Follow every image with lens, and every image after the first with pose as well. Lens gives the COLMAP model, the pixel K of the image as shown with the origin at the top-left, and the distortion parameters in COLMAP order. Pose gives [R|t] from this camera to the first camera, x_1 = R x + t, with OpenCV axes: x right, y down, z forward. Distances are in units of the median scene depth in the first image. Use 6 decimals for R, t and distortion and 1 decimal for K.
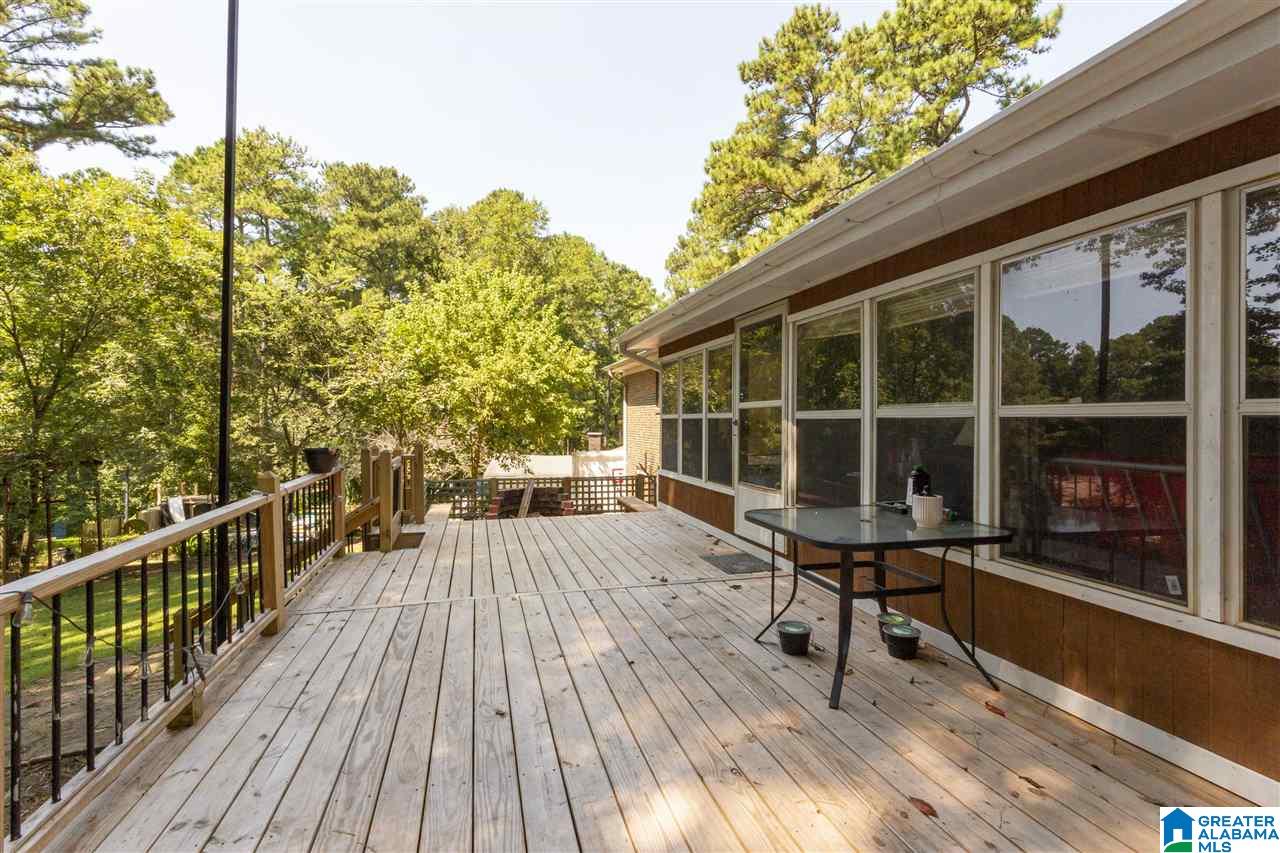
lens RADIAL K [[605.2, 0, 640.1], [0, 605.2, 423.8], [0, 0, 1]] dist [0.004981, 0.000434]
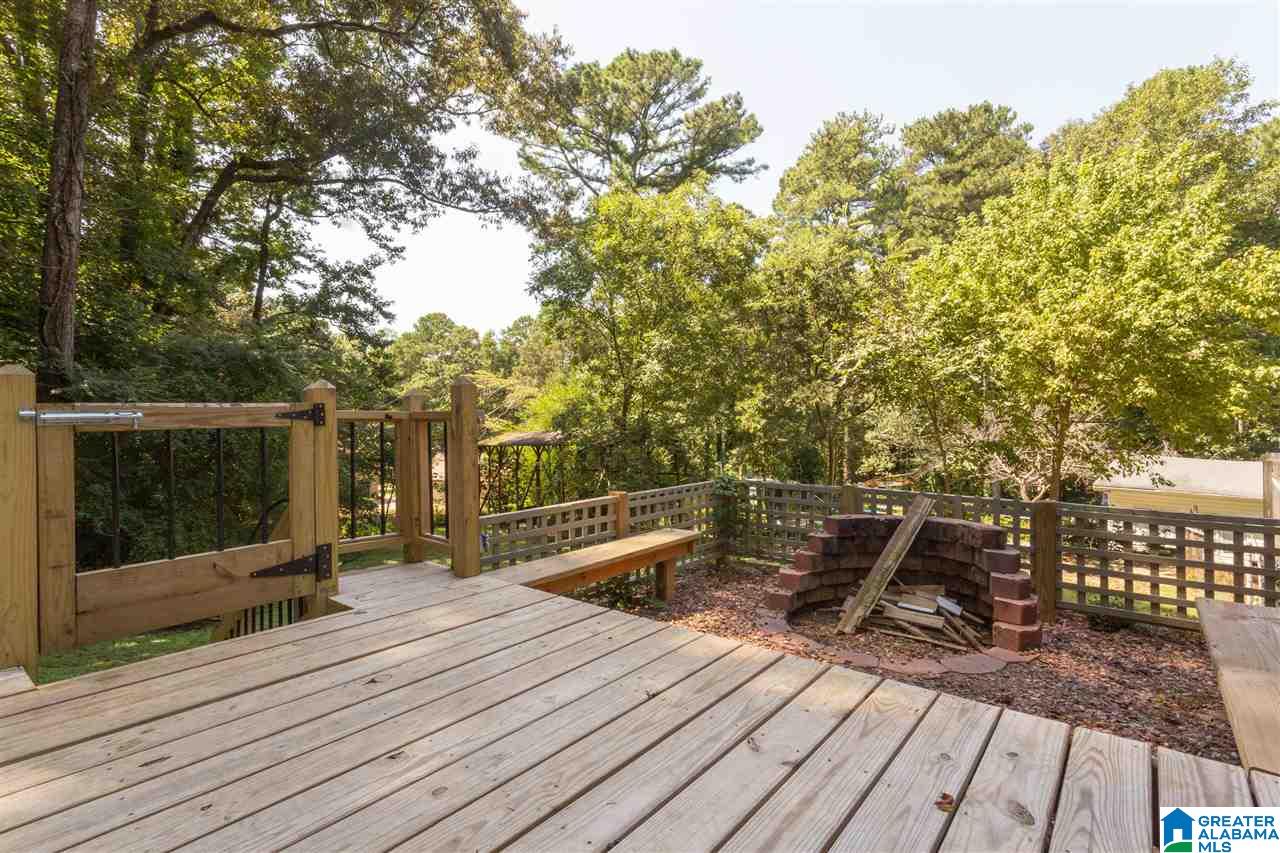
lens RADIAL K [[621.2, 0, 639.4], [0, 621.2, 415.1], [0, 0, 1]] dist [-0.005016, 0.000668]
pose [[0.576298, -0.004255, -0.817228, 0.009249], [-0.001908, 0.999977, -0.006551, 0.011952], [0.817237, 0.005335, 0.576277, 0.184938]]
